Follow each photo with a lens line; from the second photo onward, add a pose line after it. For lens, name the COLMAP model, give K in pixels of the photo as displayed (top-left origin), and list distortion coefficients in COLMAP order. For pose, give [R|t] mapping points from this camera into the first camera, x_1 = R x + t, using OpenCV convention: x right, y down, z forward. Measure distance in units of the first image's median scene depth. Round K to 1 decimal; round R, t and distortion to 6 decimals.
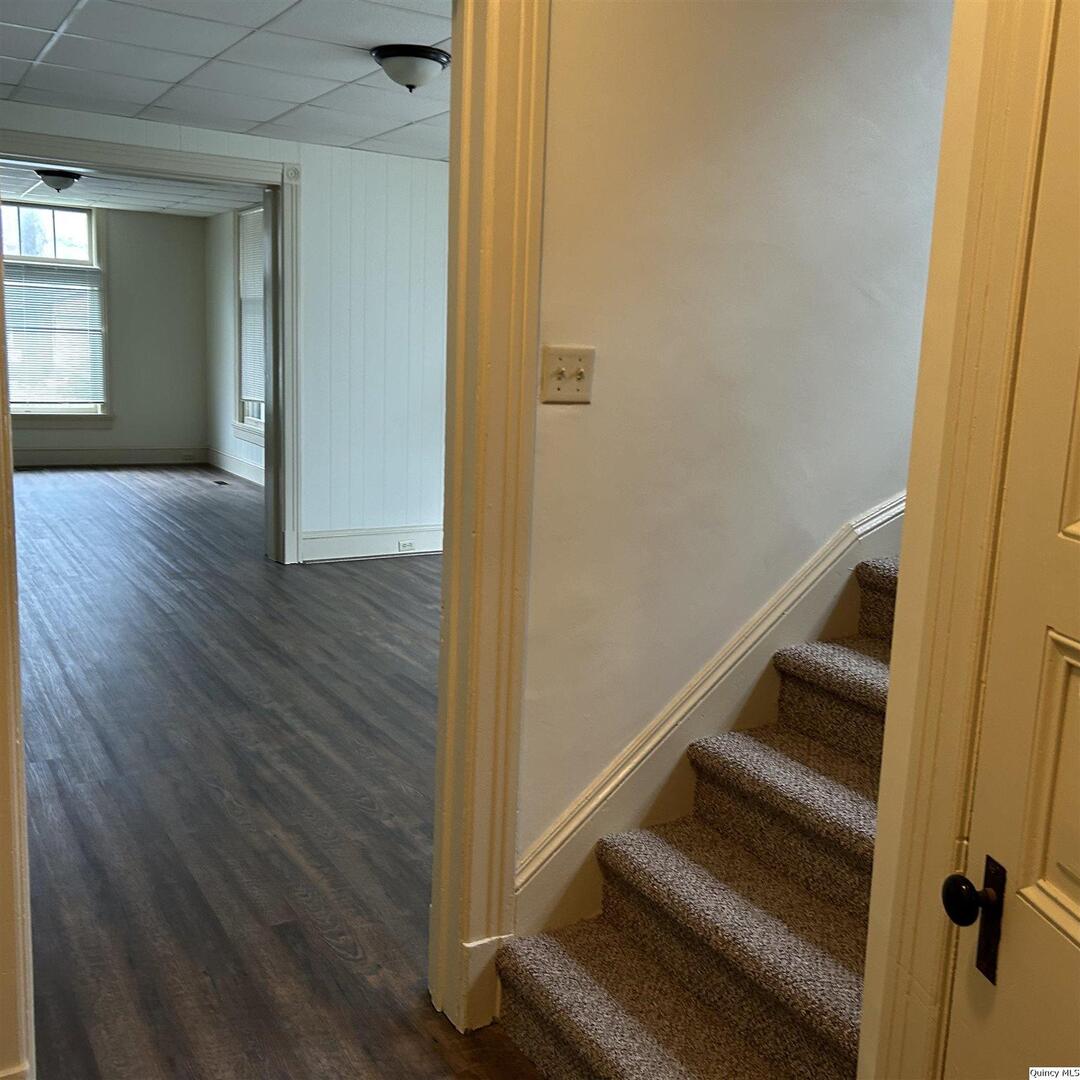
lens RADIAL K [[1090.2, 0, 546.1], [0, 1090.2, 535.7], [0, 0, 1]] dist [0.034452, 0.000000]
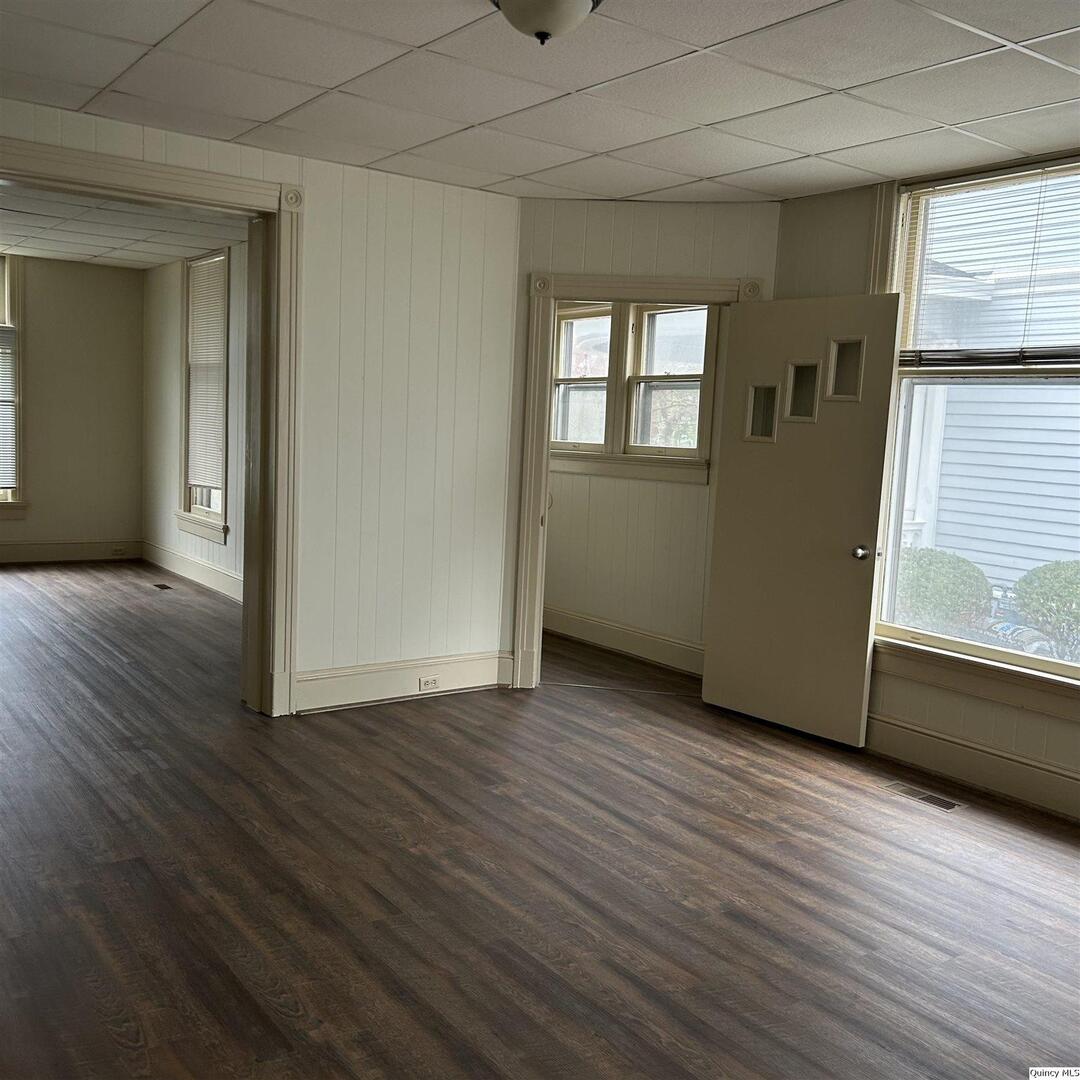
lens RADIAL K [[1090.2, 0, 532.0], [0, 1090.2, 540.8], [0, 0, 1]] dist [0.034452, 0.000000]
pose [[0.997756, -0.003334, 0.066879, -0.117594], [0.007194, 0.998316, -0.057561, -0.051202], [-0.066574, 0.057913, 0.996099, 0.253638]]
